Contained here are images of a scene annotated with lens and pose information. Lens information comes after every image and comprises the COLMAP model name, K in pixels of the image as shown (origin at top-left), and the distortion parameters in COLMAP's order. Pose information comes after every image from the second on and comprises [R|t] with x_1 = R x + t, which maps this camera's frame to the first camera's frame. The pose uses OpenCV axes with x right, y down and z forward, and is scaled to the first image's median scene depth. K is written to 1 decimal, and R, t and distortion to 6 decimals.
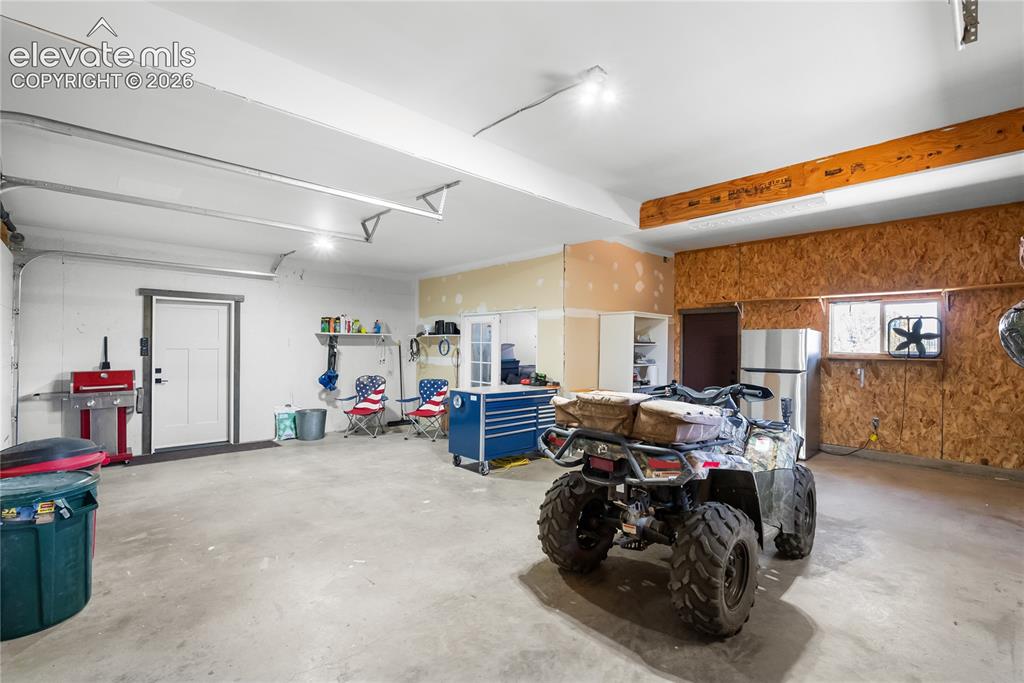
lens RADIAL K [[452.7, 0, 511.1], [0, 452.7, 343.2], [0, 0, 1]] dist [-0.010802, 0.001298]
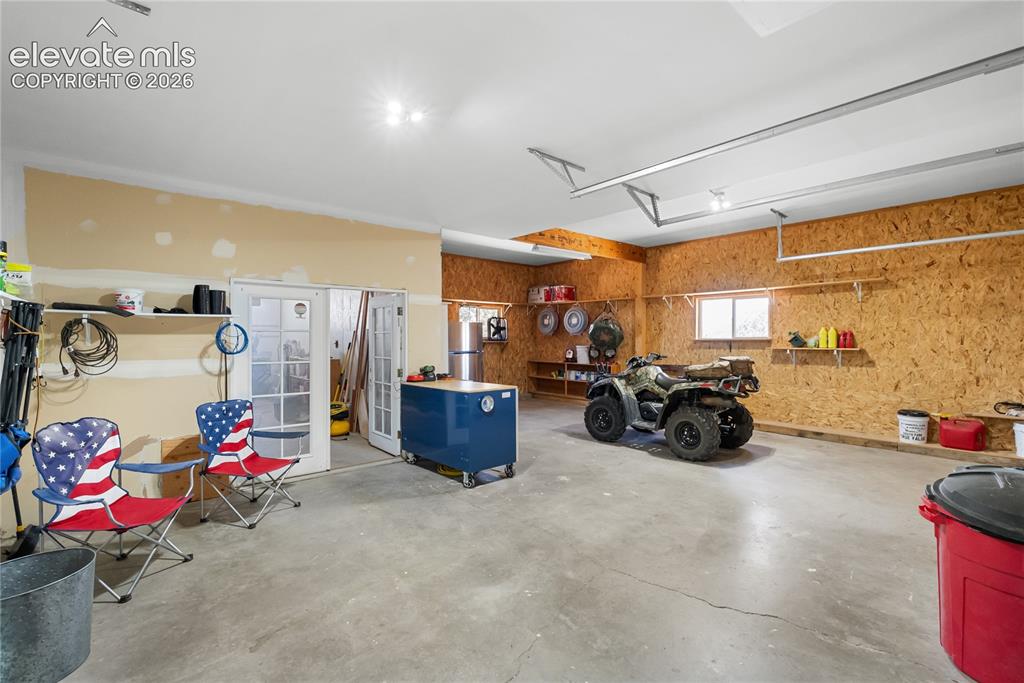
lens RADIAL K [[452.7, 0, 511.2], [0, 452.7, 339.4], [0, 0, 1]] dist [-0.010802, 0.001298]
pose [[0.052656, -0.014416, 0.998509, -0.960019], [-0.004621, 0.999882, 0.014679, 0.000946], [-0.998602, -0.005387, 0.052583, 0.948022]]
